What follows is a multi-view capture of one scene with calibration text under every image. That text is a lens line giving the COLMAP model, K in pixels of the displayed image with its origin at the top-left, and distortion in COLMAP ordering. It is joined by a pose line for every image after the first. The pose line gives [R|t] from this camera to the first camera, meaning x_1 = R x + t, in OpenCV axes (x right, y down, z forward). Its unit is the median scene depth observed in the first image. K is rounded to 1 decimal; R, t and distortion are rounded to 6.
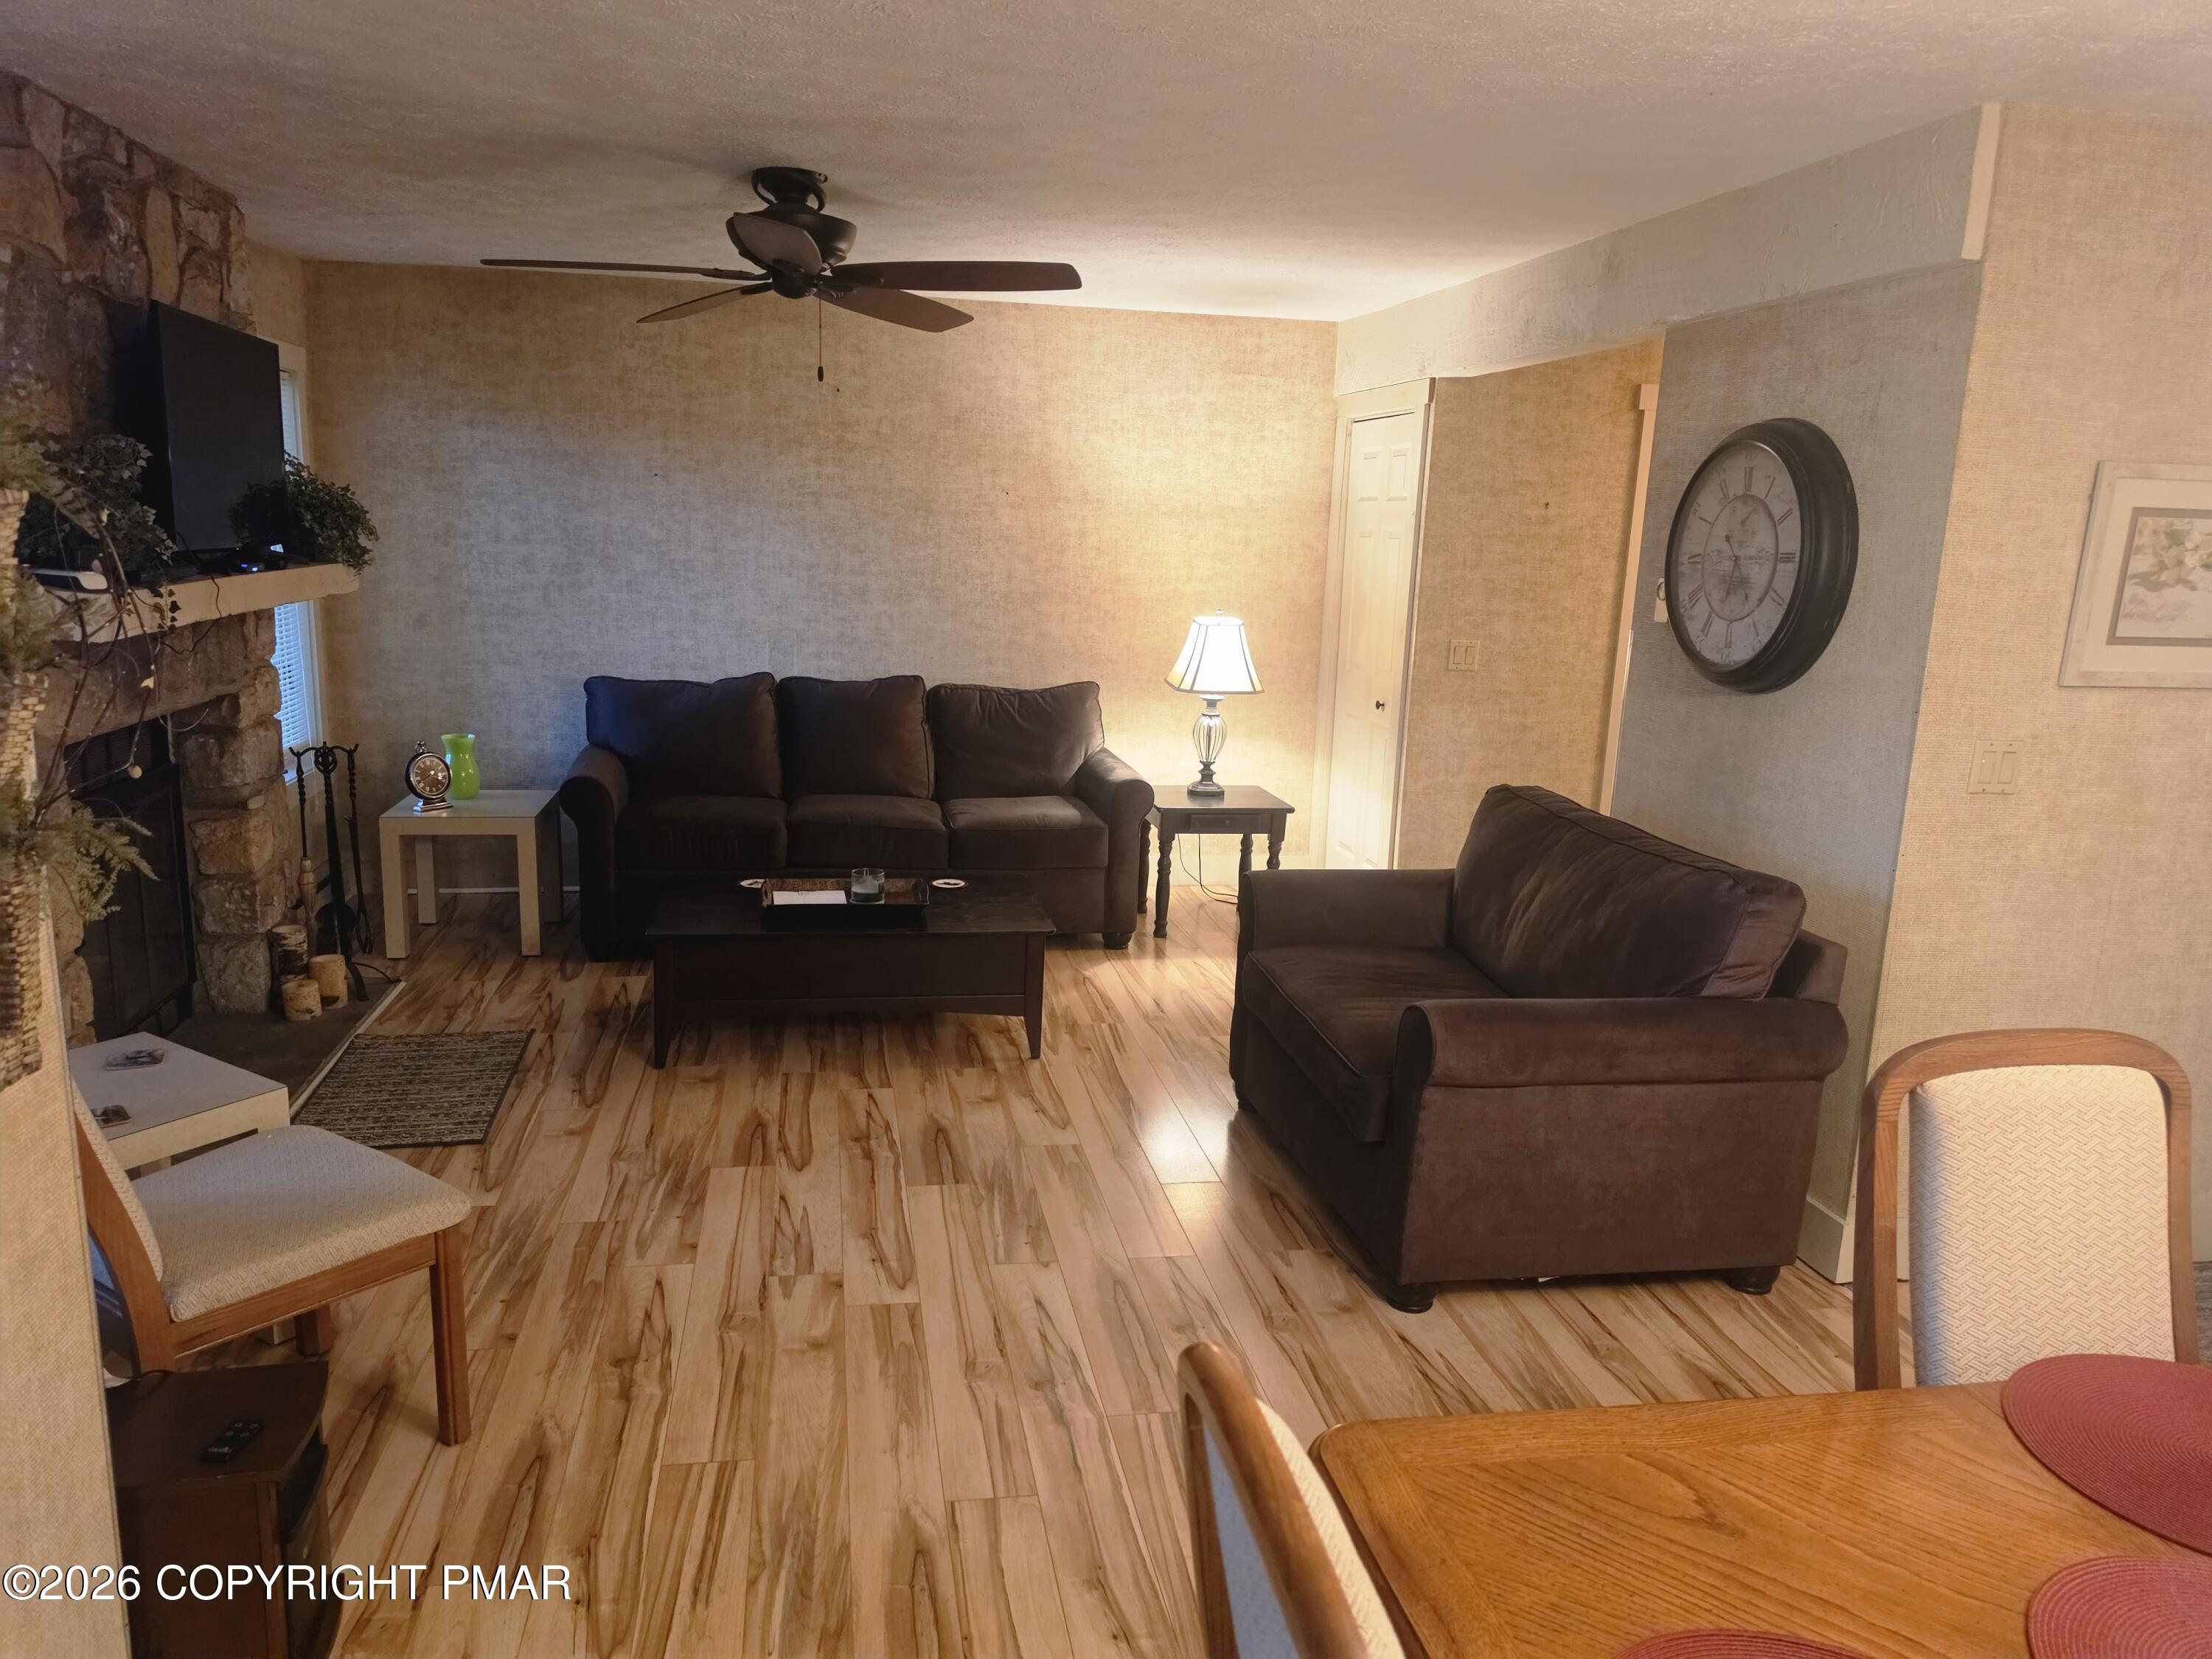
lens RADIAL K [[1526.0, 0, 1097.3], [0, 1526.0, 831.4], [0, 0, 1]] dist [0.034096, -0.026459]
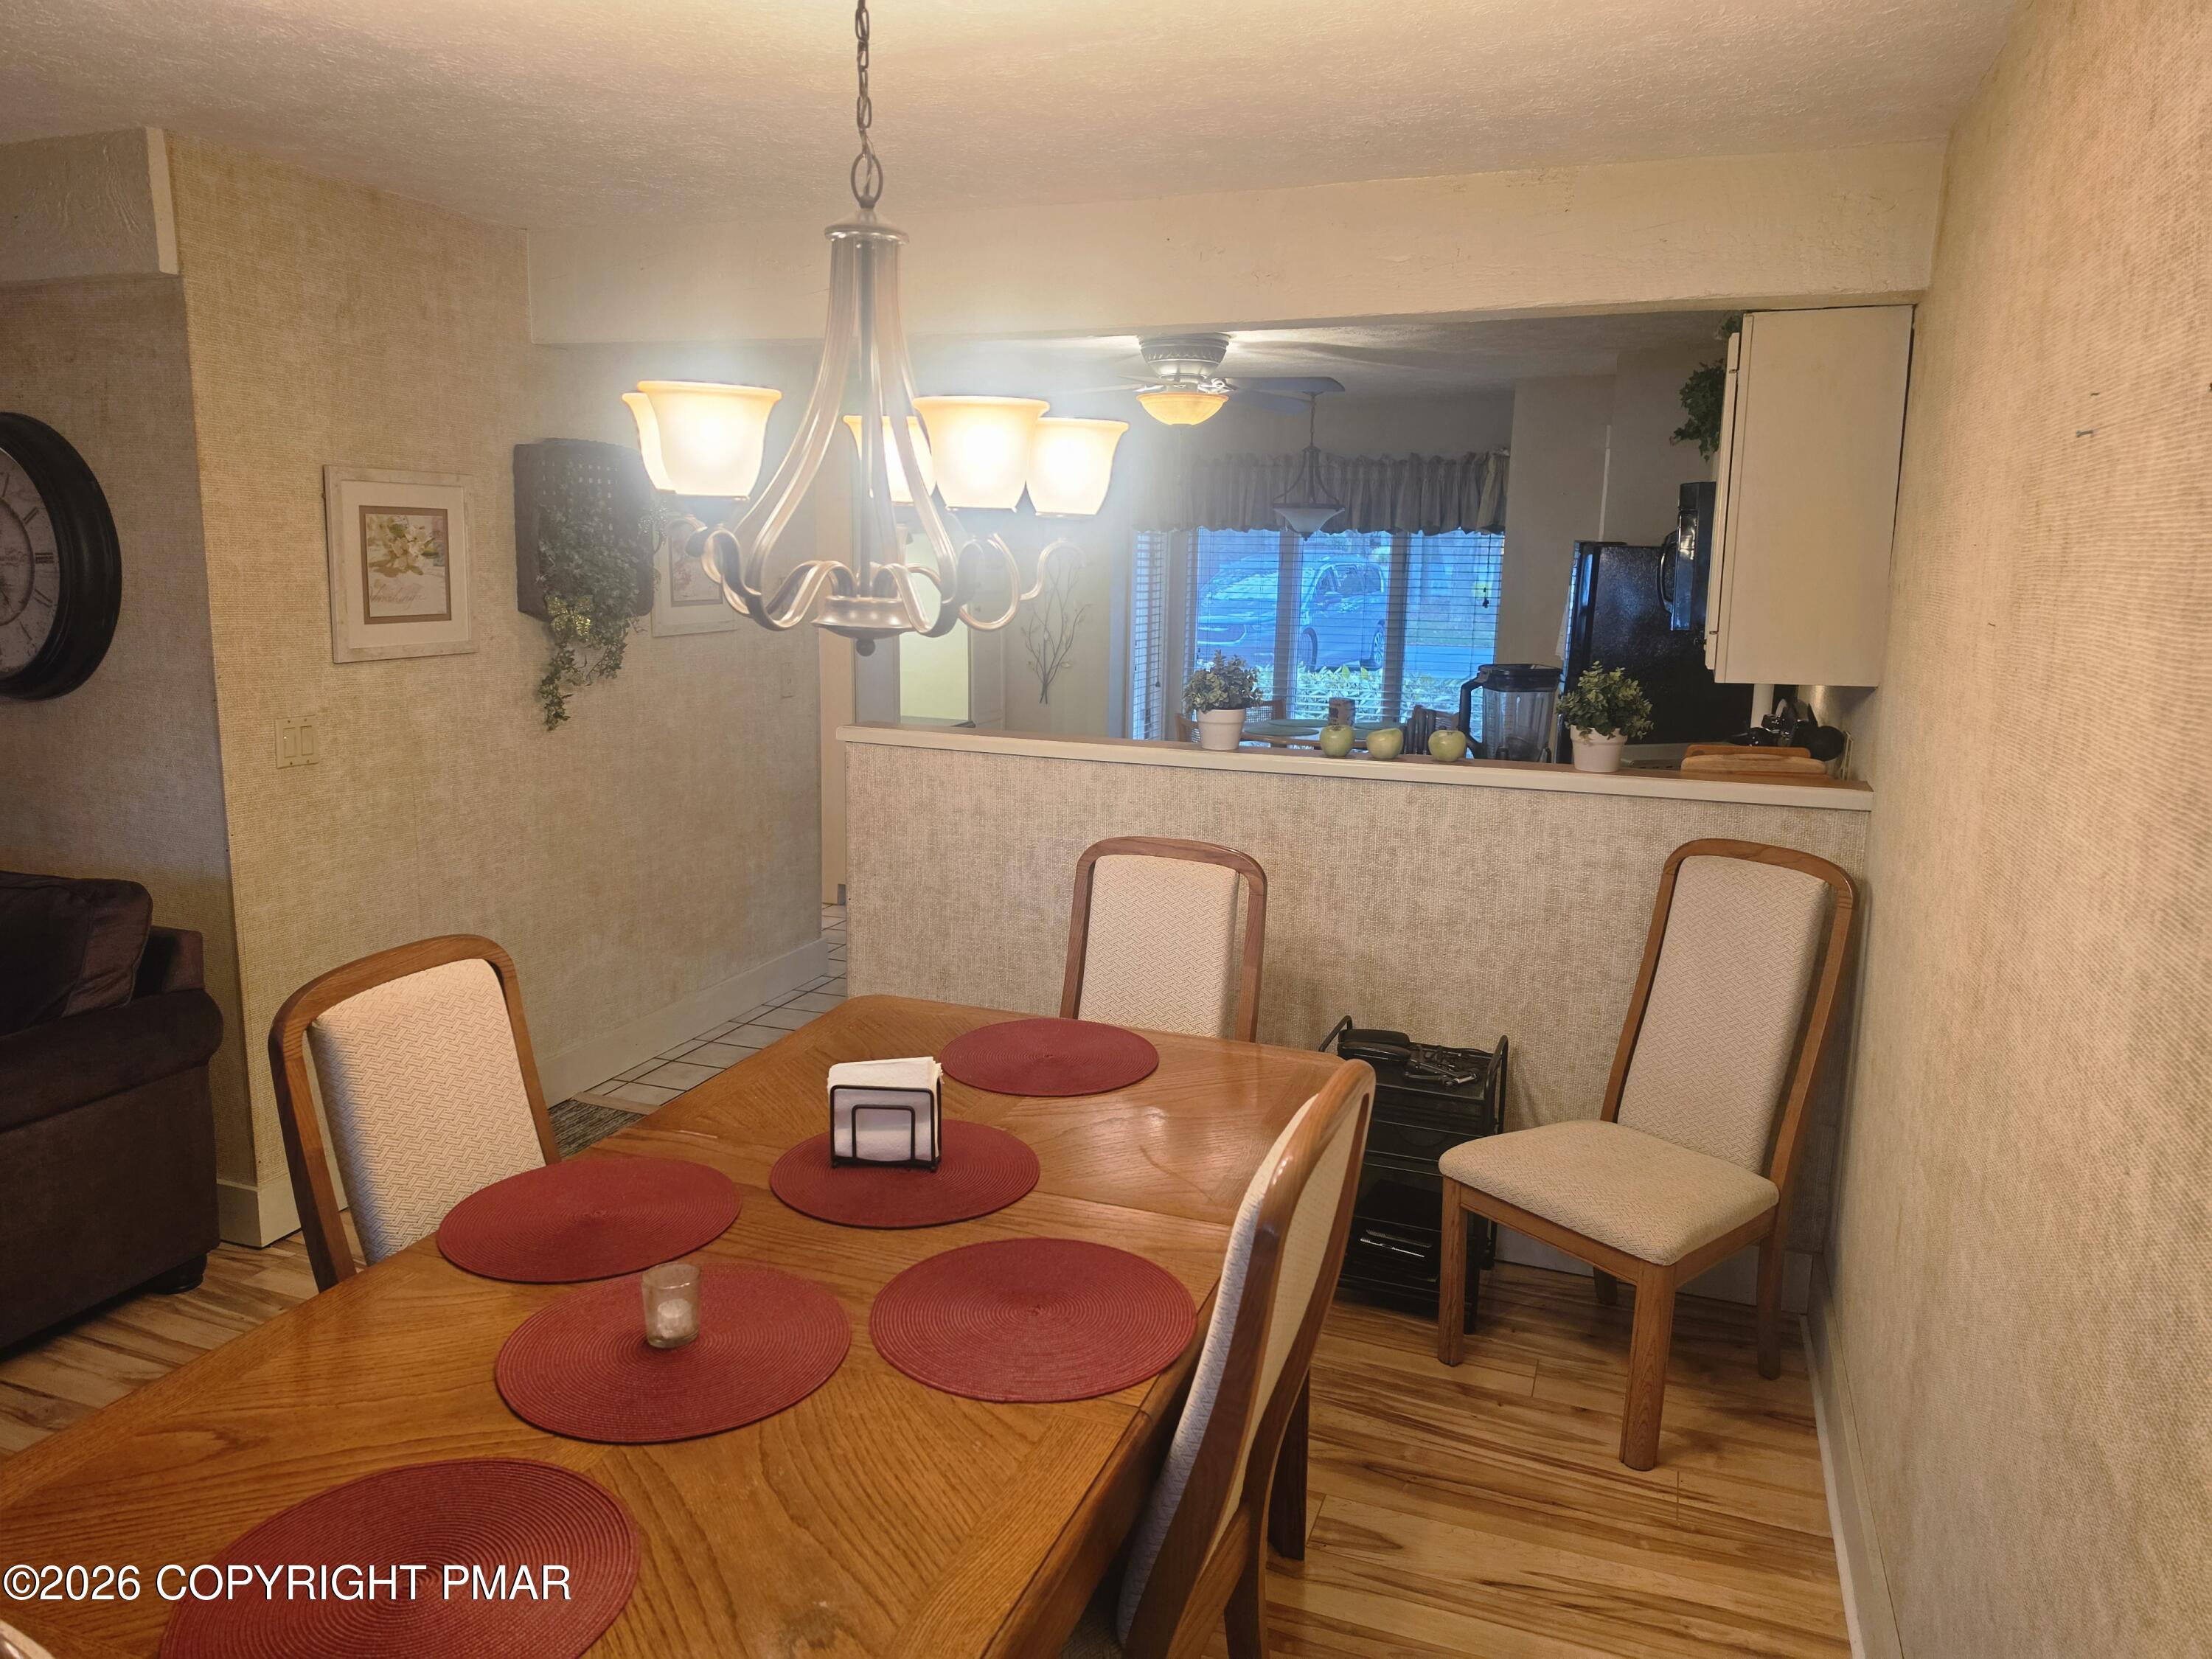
lens RADIAL K [[1520.0, 0, 1093.6], [0, 1520.0, 800.9], [0, 0, 1]] dist [0.088735, -0.119170]
pose [[0.515573, -0.166928, 0.840428, -0.058333], [0.176838, 0.980453, 0.086256, 0.005642], [-0.838399, 0.104149, 0.535015, -0.064402]]
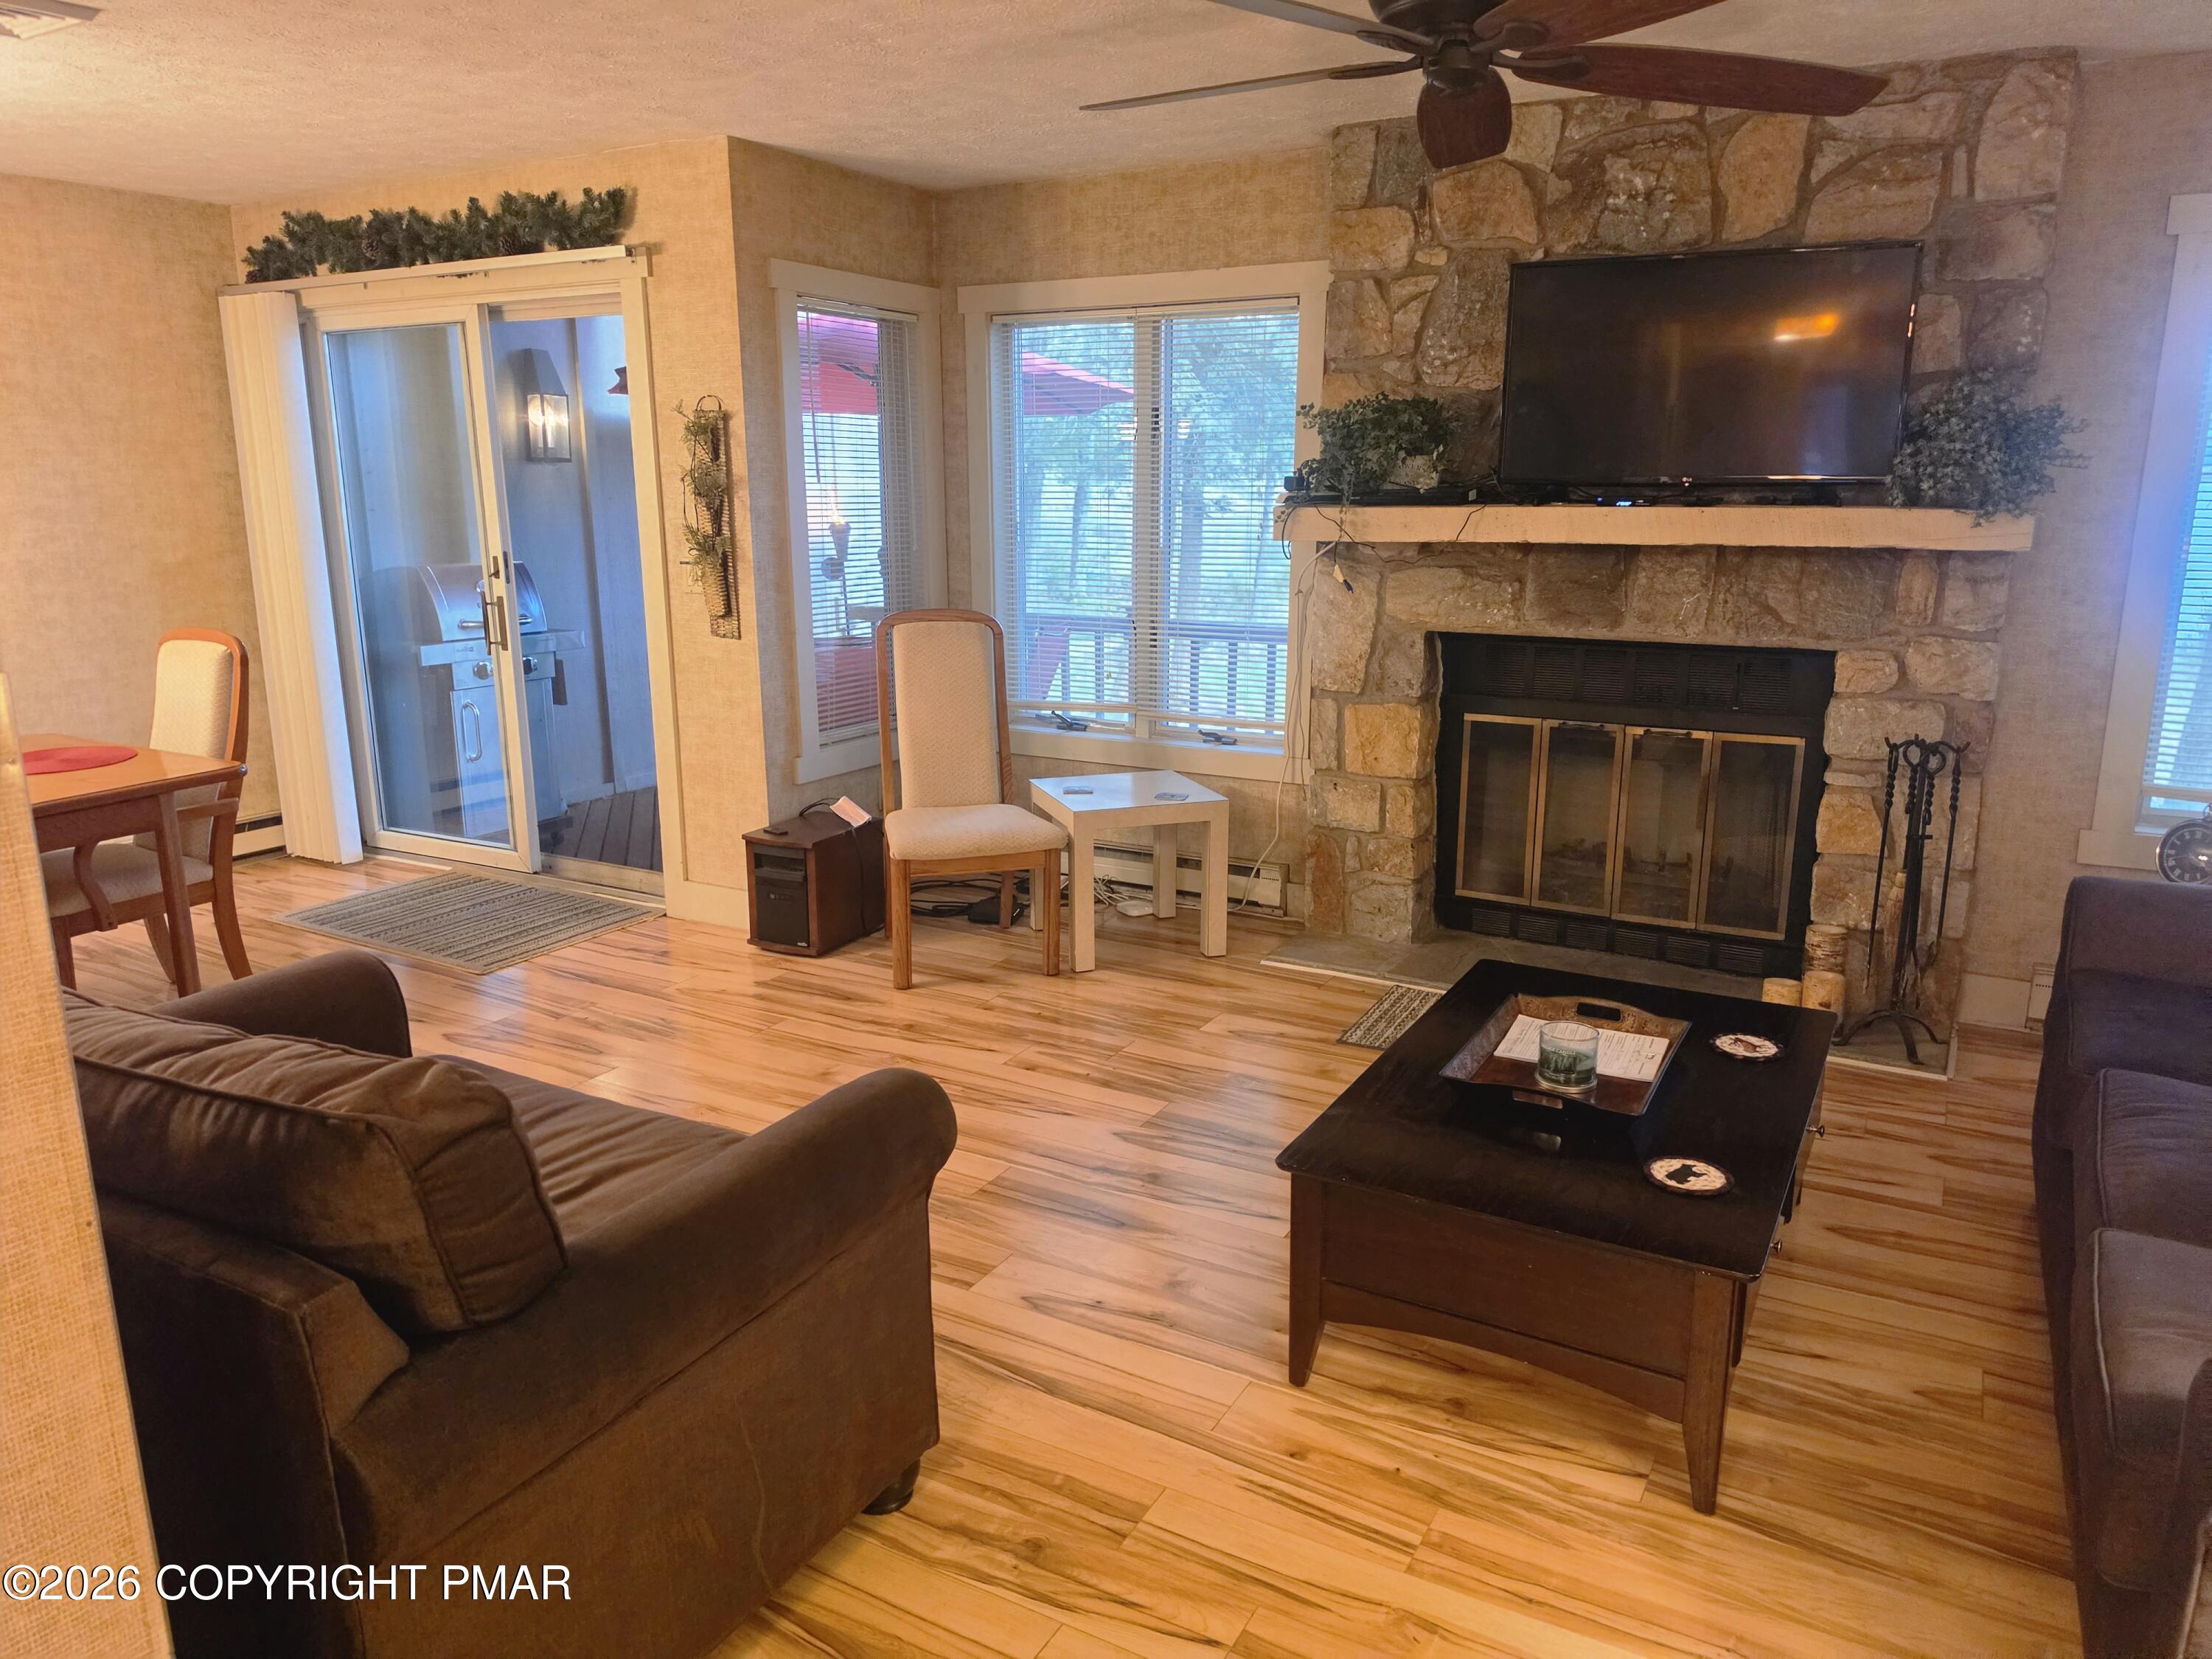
lens RADIAL K [[1517.7, 0, 1106.1], [0, 1517.7, 822.5], [0, 0, 1]] dist [0.103208, -0.150327]
pose [[-0.640155, 0.140504, -0.755288, 0.593755], [-0.174682, 0.930761, 0.321201, -0.309525], [0.748123, 0.337554, -0.571288, 1.790924]]
